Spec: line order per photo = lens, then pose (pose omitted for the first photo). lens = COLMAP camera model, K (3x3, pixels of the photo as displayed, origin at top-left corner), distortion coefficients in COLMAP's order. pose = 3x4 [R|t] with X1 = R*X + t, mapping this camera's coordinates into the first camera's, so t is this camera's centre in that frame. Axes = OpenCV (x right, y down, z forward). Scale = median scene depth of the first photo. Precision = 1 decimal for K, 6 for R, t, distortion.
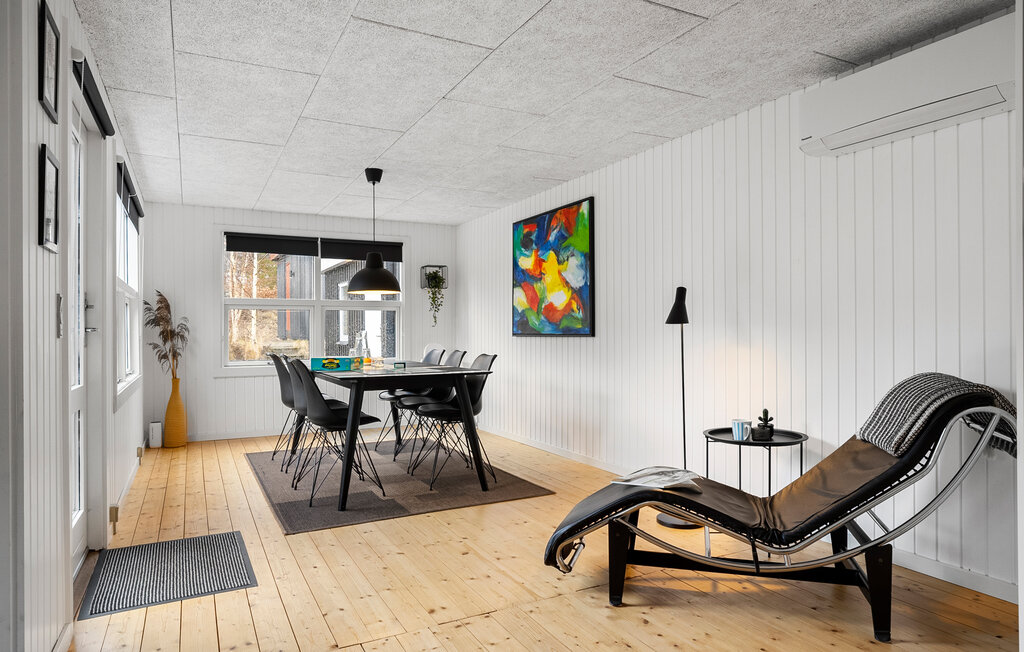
lens RADIAL K [[625.2, 0, 512.0], [0, 625.2, 326.0], [0, 0, 1]] dist [-0.070282, 0.067302]
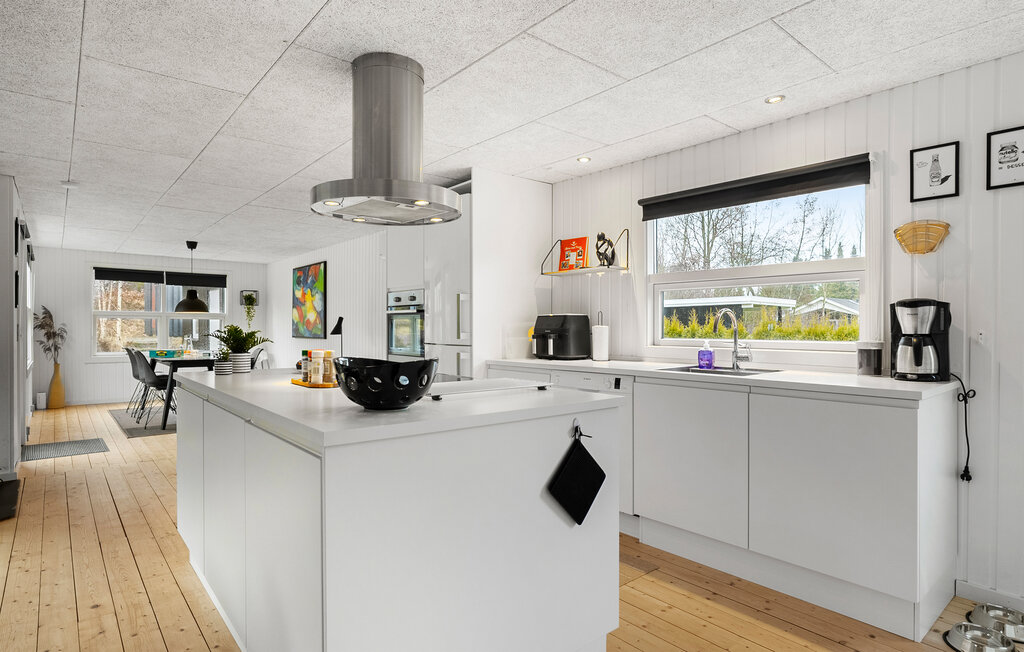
lens RADIAL K [[560.6, 0, 515.5], [0, 560.6, 331.4], [0, 0, 1]] dist [-0.047087, 0.026908]
pose [[0.975982, 0.011261, 0.217560, 0.286690], [-0.014271, 0.999823, 0.012272, -0.029832], [-0.217383, -0.015082, 0.975970, -0.618938]]
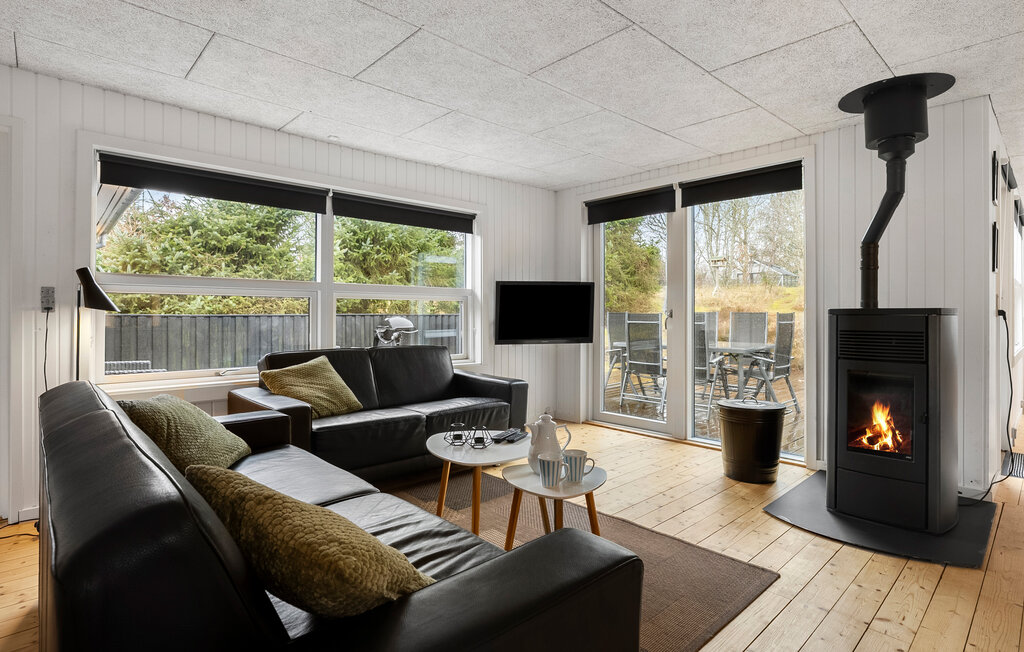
lens RADIAL K [[510.7, 0, 513.1], [0, 510.7, 312.3], [0, 0, 1]] dist [-0.002742, -0.000621]
pose [[0.268911, 0.009349, -0.963120, 0.142979], [0.001766, 0.999946, 0.010200, -0.006227], [0.963163, -0.004444, 0.268880, -0.329692]]
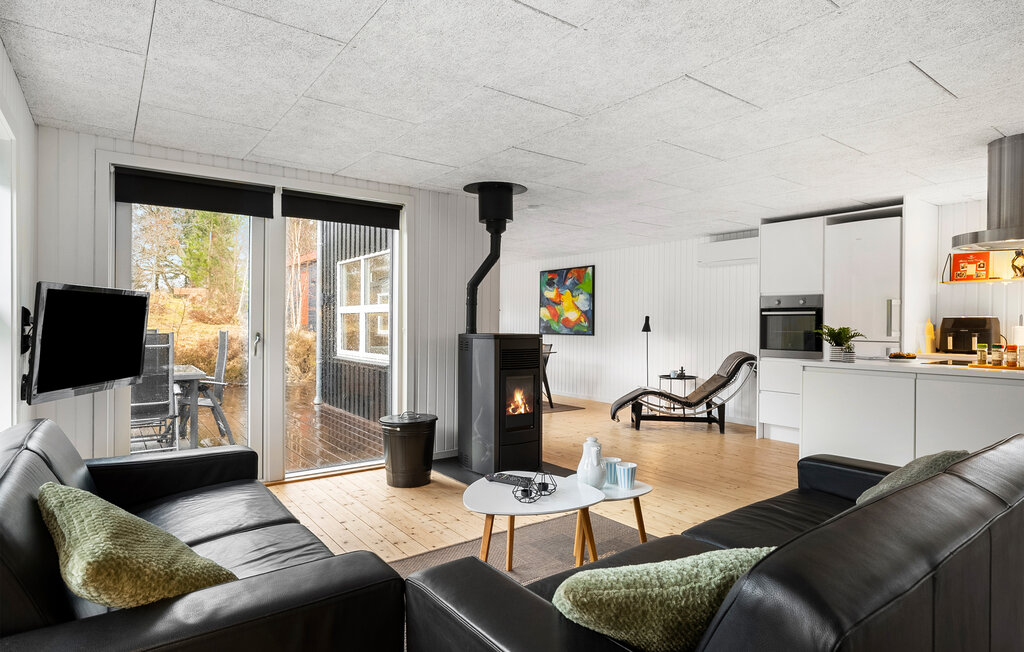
lens RADIAL K [[560.6, 0, 515.5], [0, 560.6, 331.4], [0, 0, 1]] dist [-0.047087, 0.026908]
pose [[0.987690, 0.014292, 0.155767, -0.359694], [-0.017498, 0.999662, 0.019230, -0.024058], [-0.155440, -0.021719, 0.987607, -0.665188]]
